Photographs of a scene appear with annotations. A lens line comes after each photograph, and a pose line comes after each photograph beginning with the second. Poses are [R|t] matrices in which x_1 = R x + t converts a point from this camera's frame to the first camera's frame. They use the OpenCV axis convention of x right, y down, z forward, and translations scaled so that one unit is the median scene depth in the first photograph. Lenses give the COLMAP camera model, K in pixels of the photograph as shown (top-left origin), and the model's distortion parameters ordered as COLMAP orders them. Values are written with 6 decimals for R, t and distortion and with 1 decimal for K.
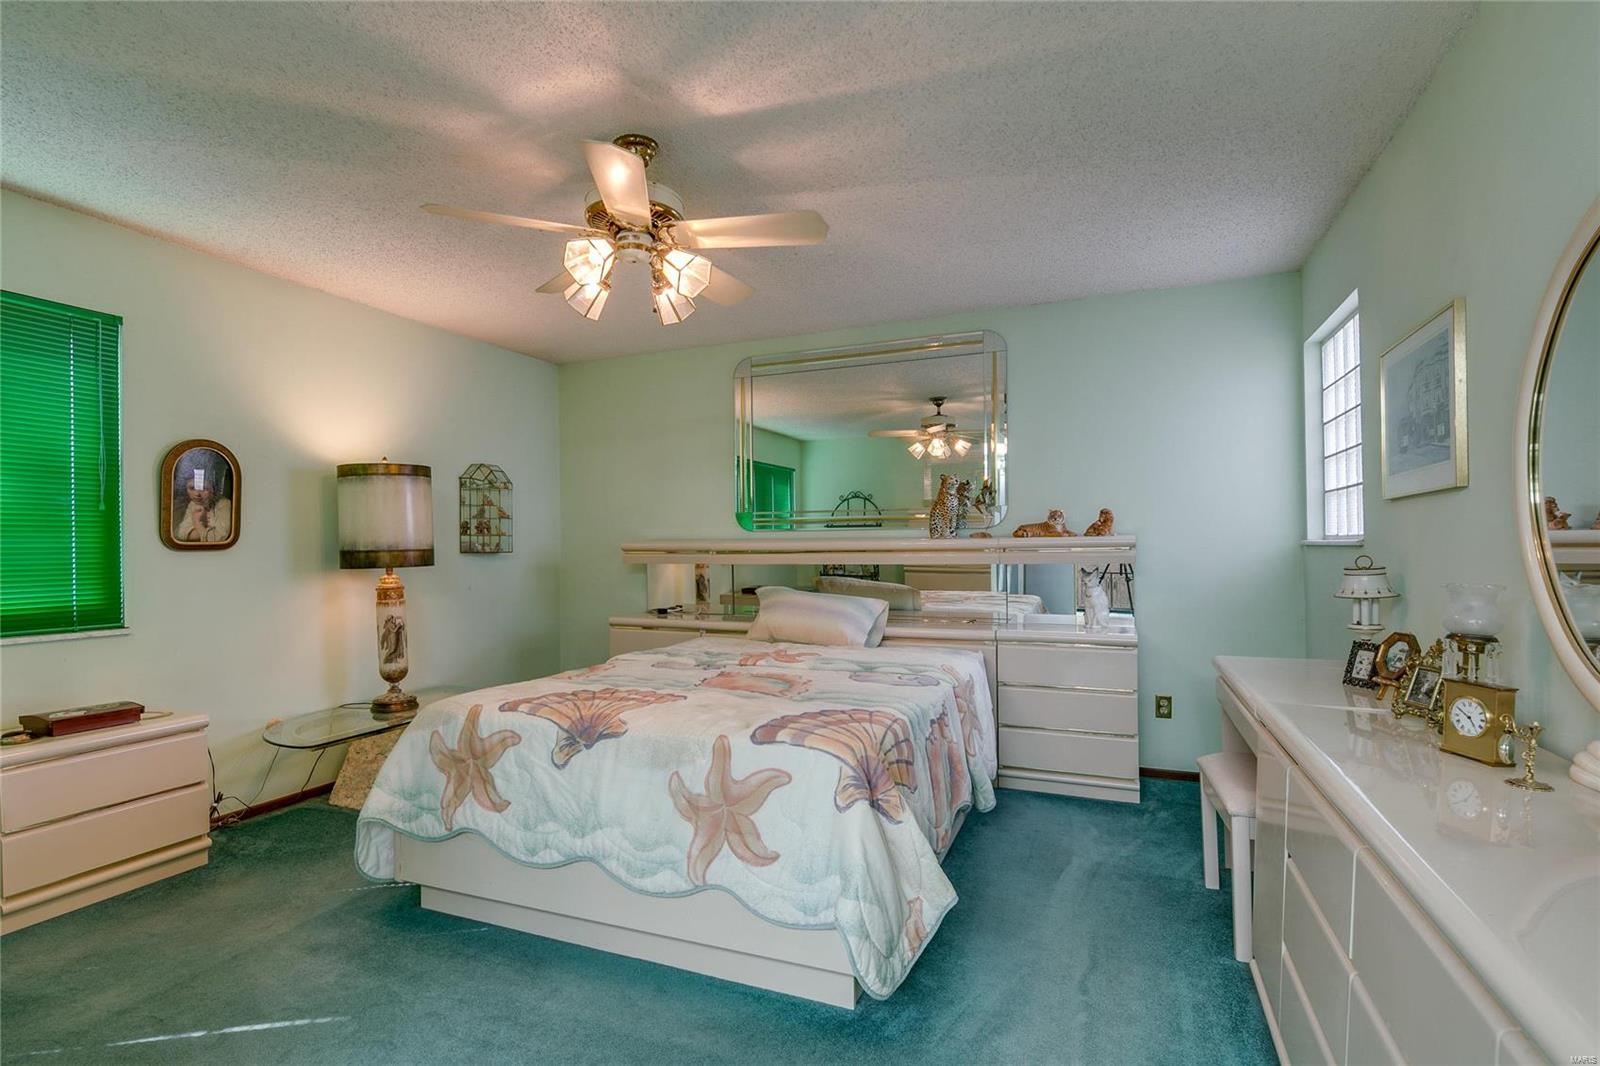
lens RADIAL K [[792.2, 0, 797.0], [0, 792.2, 533.5], [0, 0, 1]] dist [-0.003651, -0.001568]
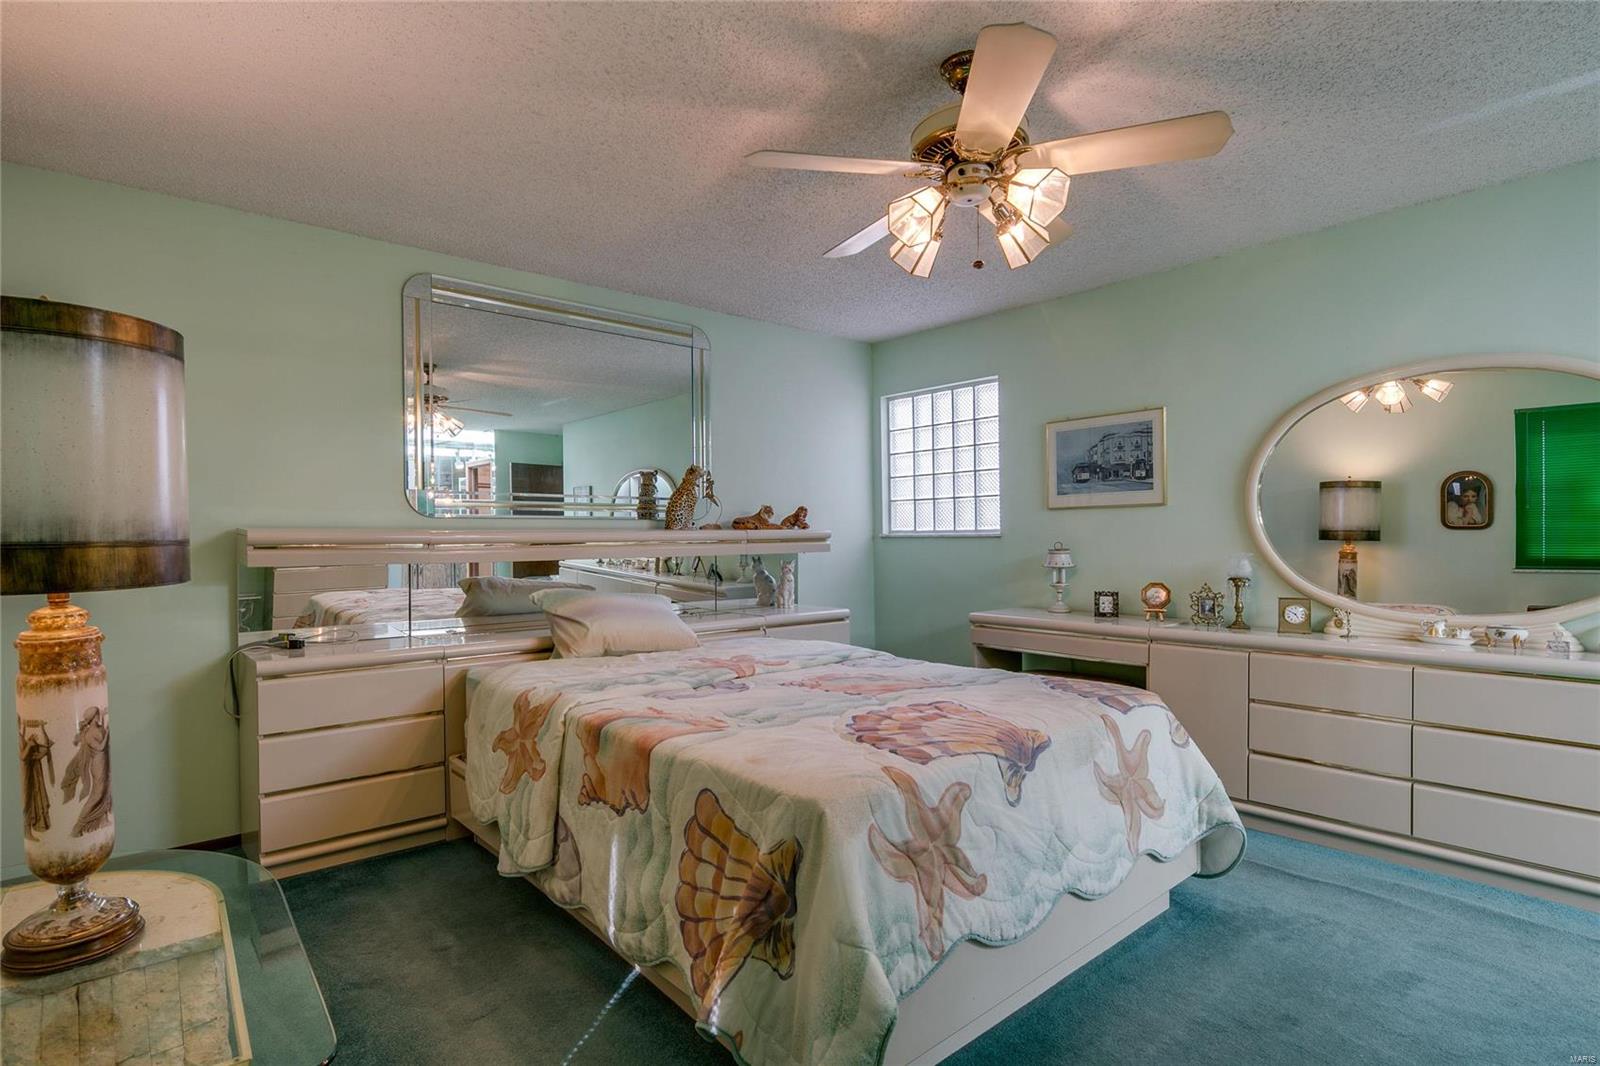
lens RADIAL K [[792.2, 0, 803.9], [0, 792.2, 541.7], [0, 0, 1]] dist [-0.003651, -0.001568]
pose [[0.461845, -0.002543, 0.886957, -1.040509], [-0.003558, 0.999983, 0.004719, 0.026444], [-0.886953, -0.005335, 0.461828, 0.774961]]
